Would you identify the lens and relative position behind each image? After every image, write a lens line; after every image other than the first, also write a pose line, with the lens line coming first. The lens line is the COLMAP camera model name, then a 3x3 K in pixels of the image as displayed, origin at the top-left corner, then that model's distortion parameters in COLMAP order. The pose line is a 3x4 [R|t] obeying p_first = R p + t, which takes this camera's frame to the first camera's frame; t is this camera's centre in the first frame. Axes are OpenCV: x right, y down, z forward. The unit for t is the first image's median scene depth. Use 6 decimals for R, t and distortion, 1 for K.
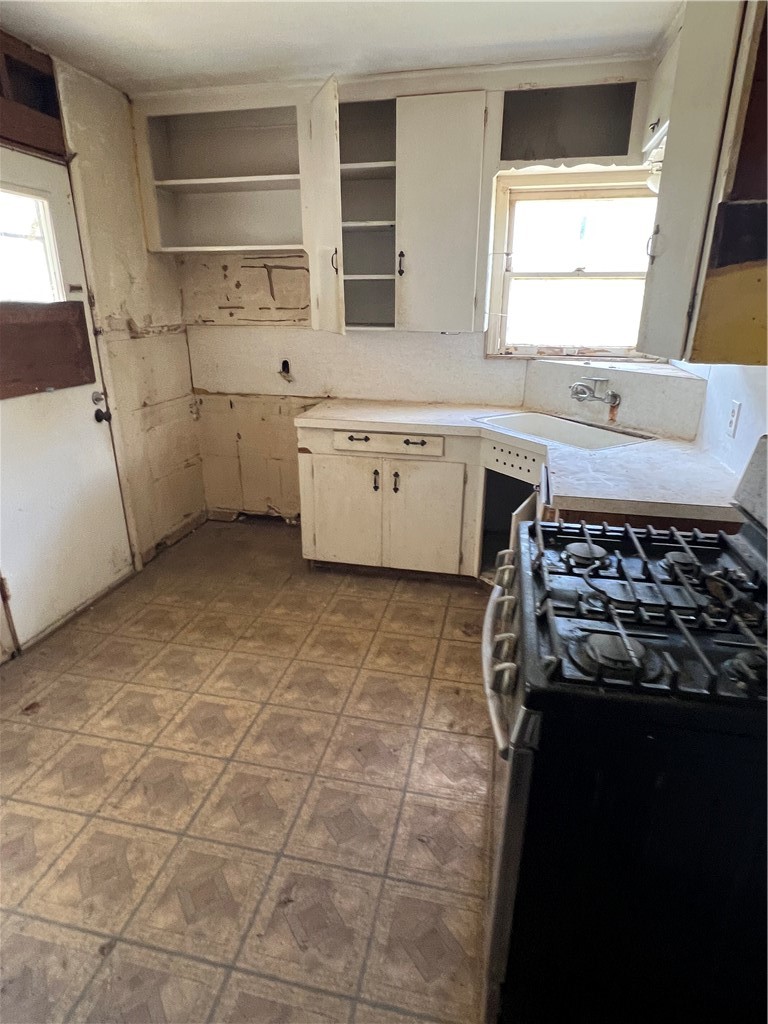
lens RADIAL K [[566.5, 0, 379.6], [0, 566.5, 515.8], [0, 0, 1]] dist [-0.003207, 0.002195]
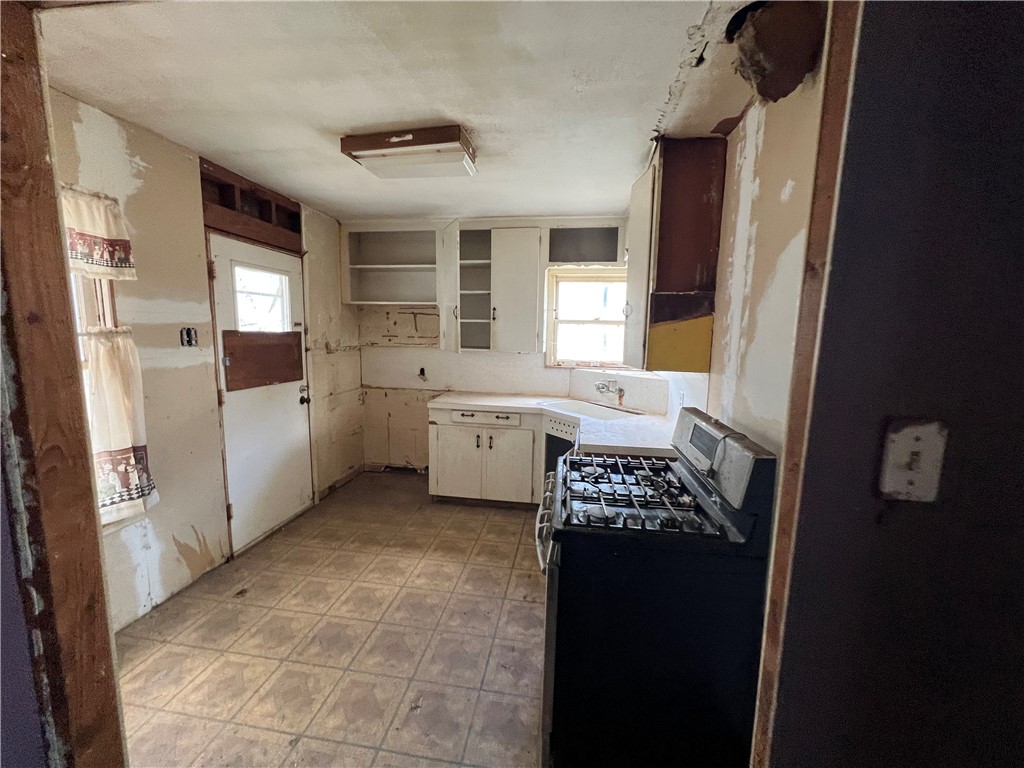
lens RADIAL K [[409.1, 0, 512.5], [0, 409.1, 387.3], [0, 0, 1]] dist [0.003136, 0.000438]
pose [[0.997342, 0.007660, 0.072460, 0.006581], [0.008648, 0.974988, -0.222090, 0.055385], [-0.072349, 0.222126, 0.972330, -0.188324]]
